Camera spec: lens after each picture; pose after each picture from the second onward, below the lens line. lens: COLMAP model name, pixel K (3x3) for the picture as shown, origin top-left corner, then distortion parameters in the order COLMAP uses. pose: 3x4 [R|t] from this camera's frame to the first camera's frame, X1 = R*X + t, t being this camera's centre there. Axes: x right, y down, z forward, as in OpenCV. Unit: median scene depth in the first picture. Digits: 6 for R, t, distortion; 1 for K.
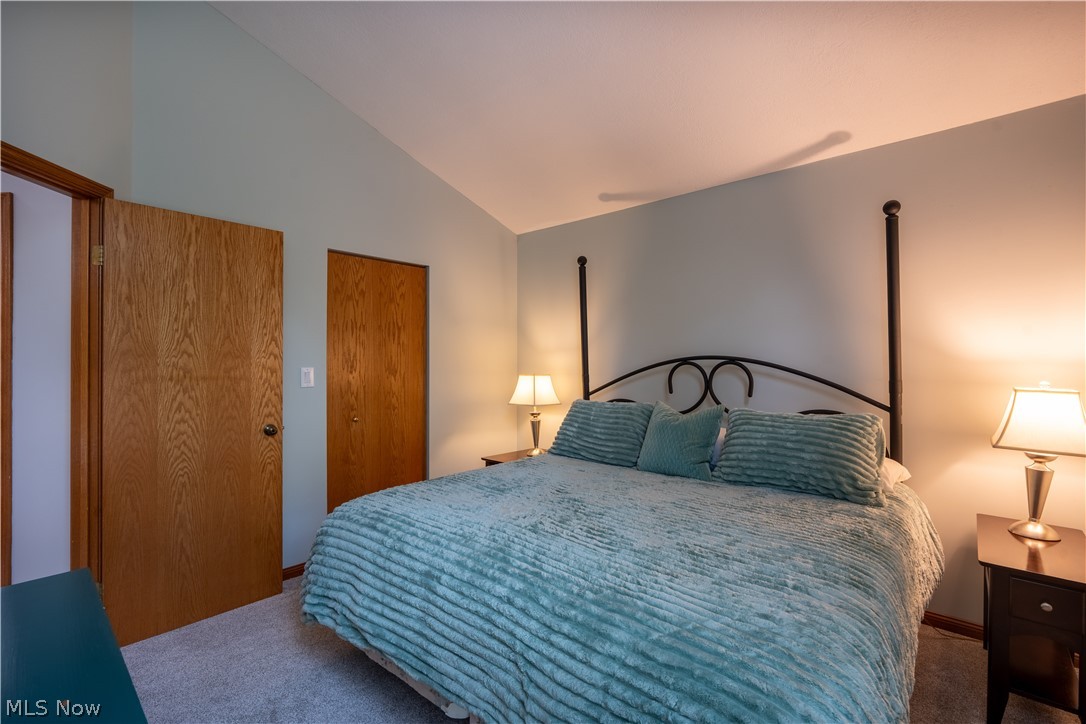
lens RADIAL K [[500.6, 0, 536.2], [0, 500.6, 362.8], [0, 0, 1]] dist [-0.012884, 0.000701]
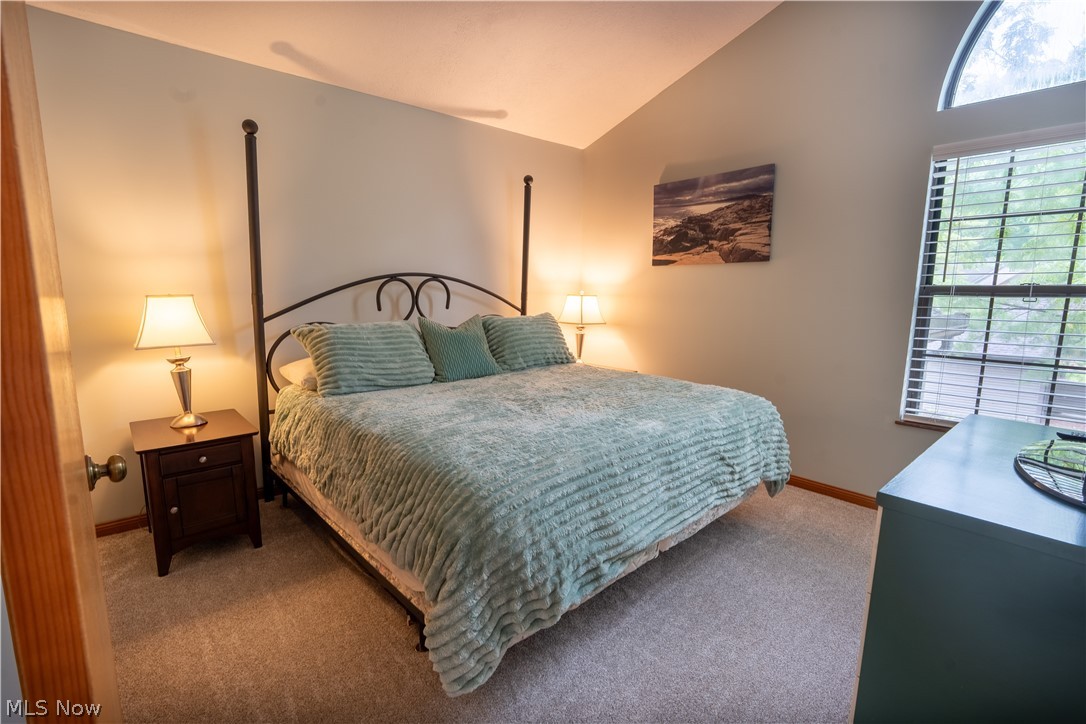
lens RADIAL K [[500.6, 0, 536.2], [0, 500.6, 362.8], [0, 0, 1]] dist [-0.012884, 0.000701]
pose [[0.093039, -0.157619, 0.983107, -0.689621], [-0.013473, 0.987100, 0.159534, 0.002312], [-0.995571, -0.028088, 0.089715, 0.619758]]
